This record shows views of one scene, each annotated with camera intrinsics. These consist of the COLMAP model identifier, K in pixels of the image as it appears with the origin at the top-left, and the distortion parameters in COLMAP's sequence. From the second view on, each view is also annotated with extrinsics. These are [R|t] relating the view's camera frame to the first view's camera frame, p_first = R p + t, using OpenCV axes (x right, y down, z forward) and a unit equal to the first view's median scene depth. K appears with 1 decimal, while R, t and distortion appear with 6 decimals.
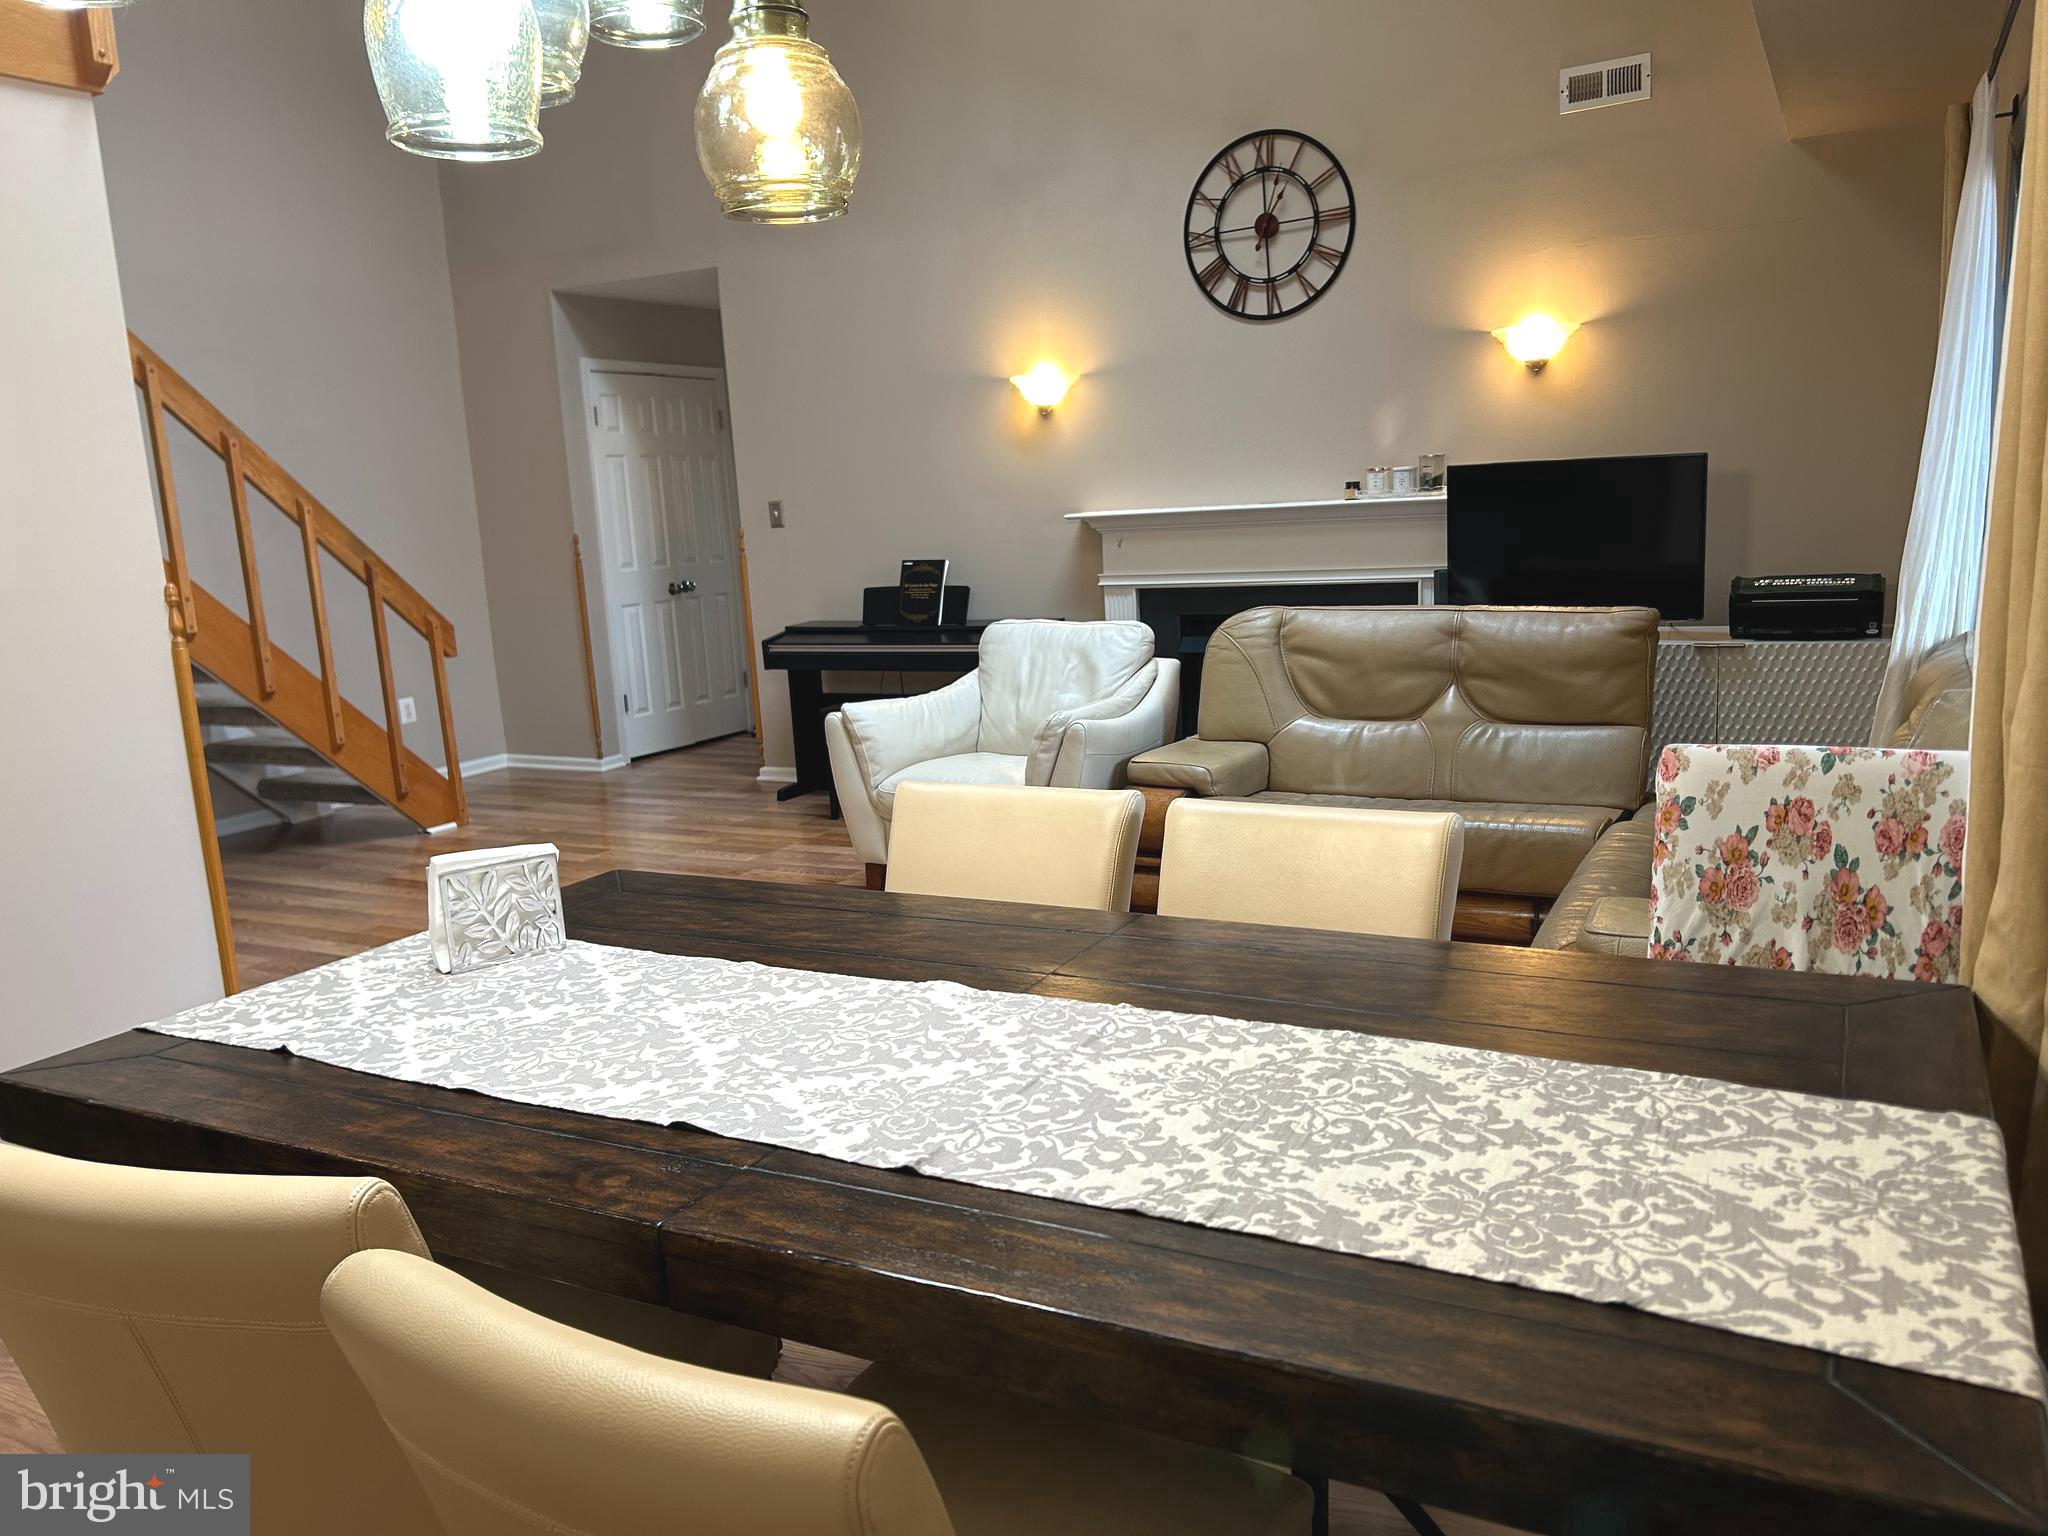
lens RADIAL K [[1535.3, 0, 1032.4], [0, 1535.3, 788.2], [0, 0, 1]] dist [0.060513, -0.068949]
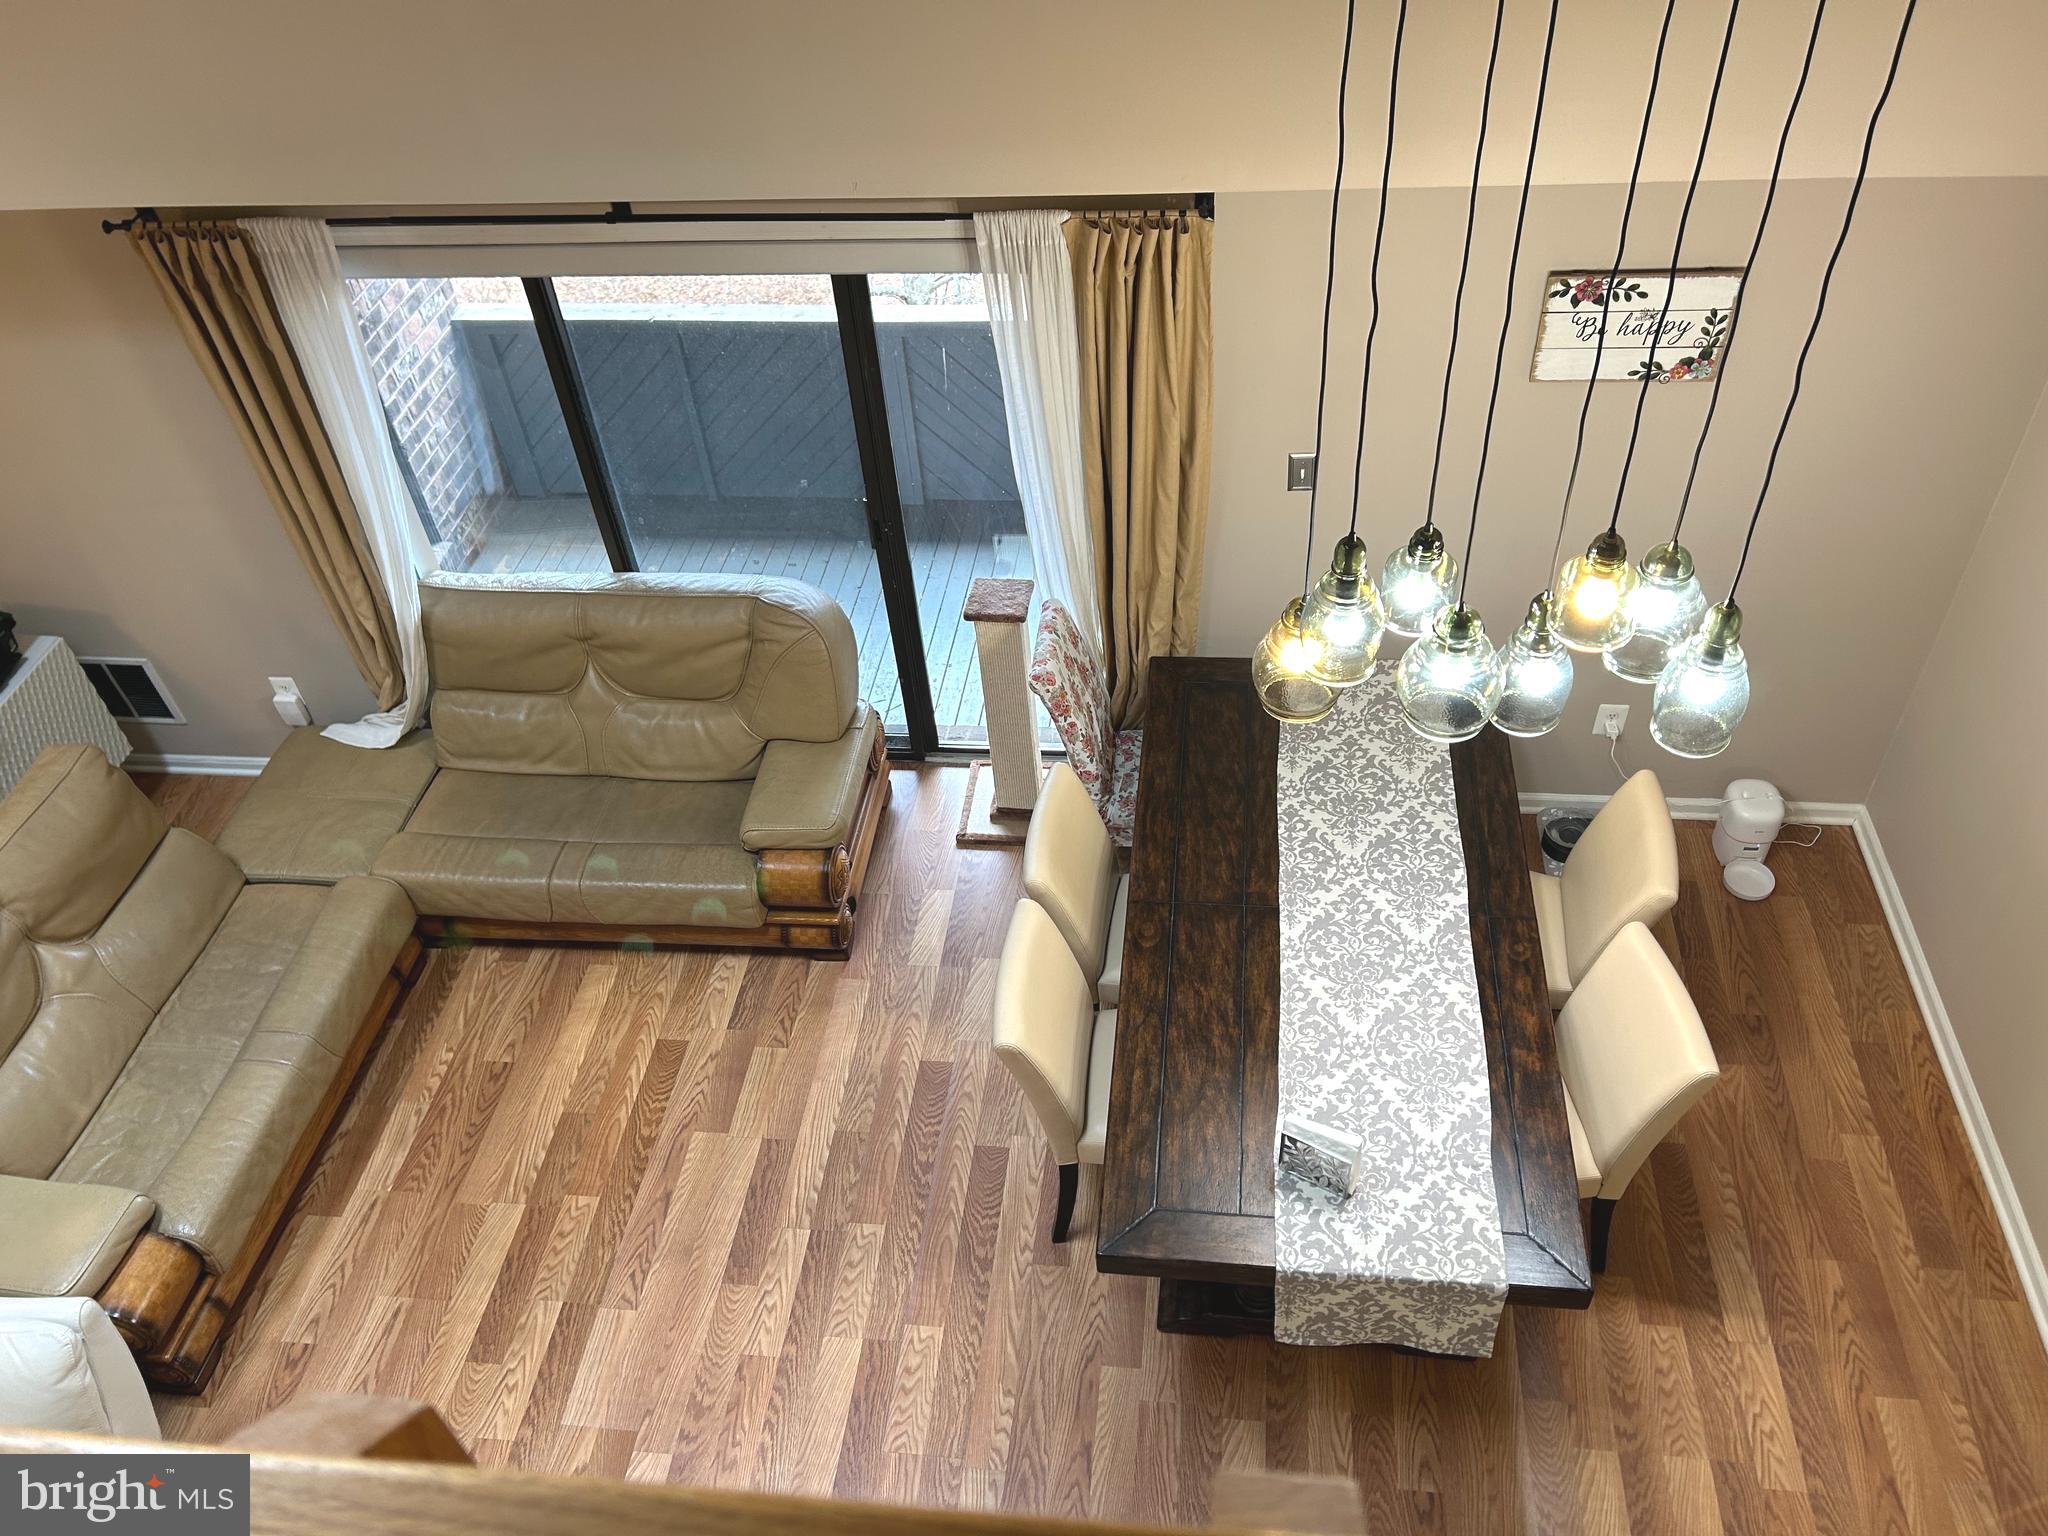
lens RADIAL K [[1535.3, 0, 1040.6], [0, 1535.3, 770.9], [0, 0, 1]] dist [0.060513, -0.068949]
pose [[-0.362715, -0.588959, 0.722195, -1.015909], [0.257383, 0.681513, 0.685050, -1.184191], [-0.895652, 0.434359, -0.095607, 1.095491]]
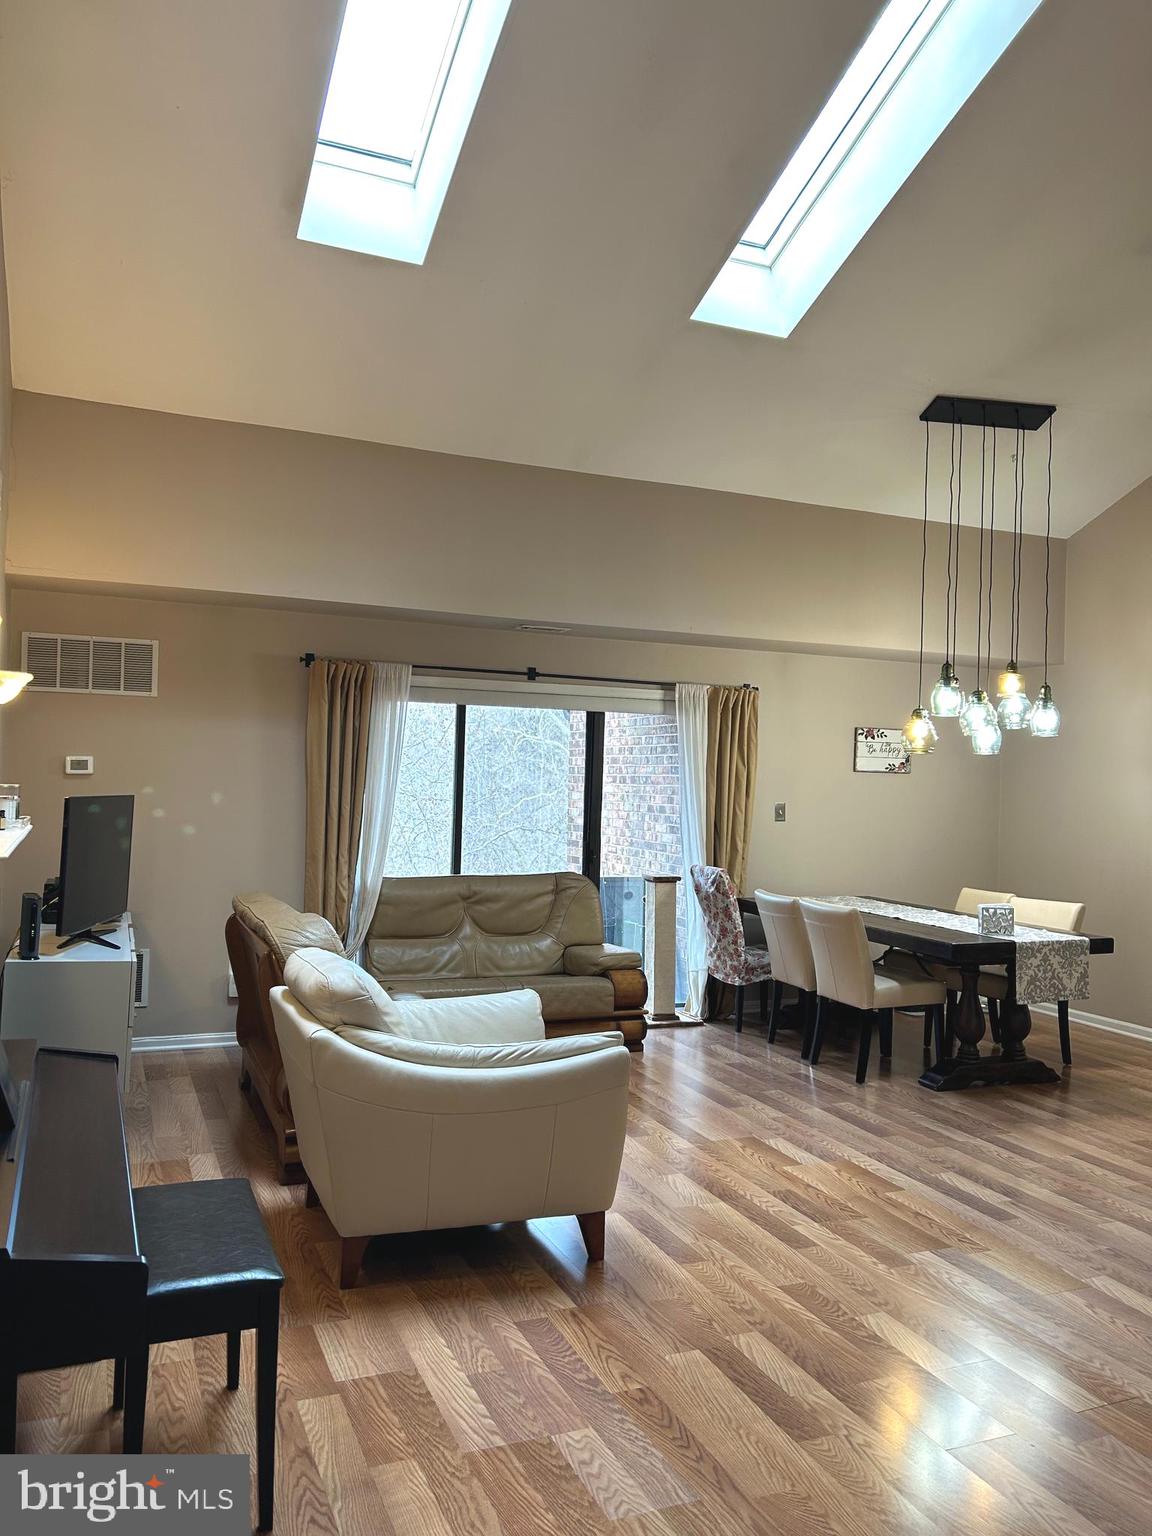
lens RADIAL K [[1151.5, 0, 560.9], [0, 1151.5, 768.4], [0, 0, 1]] dist [0.060513, -0.068949]
pose [[-0.768024, 0.038539, 0.639260, -1.184743], [0.133701, 0.985841, 0.101199, -0.621657], [-0.626309, 0.163193, -0.762302, 3.285008]]
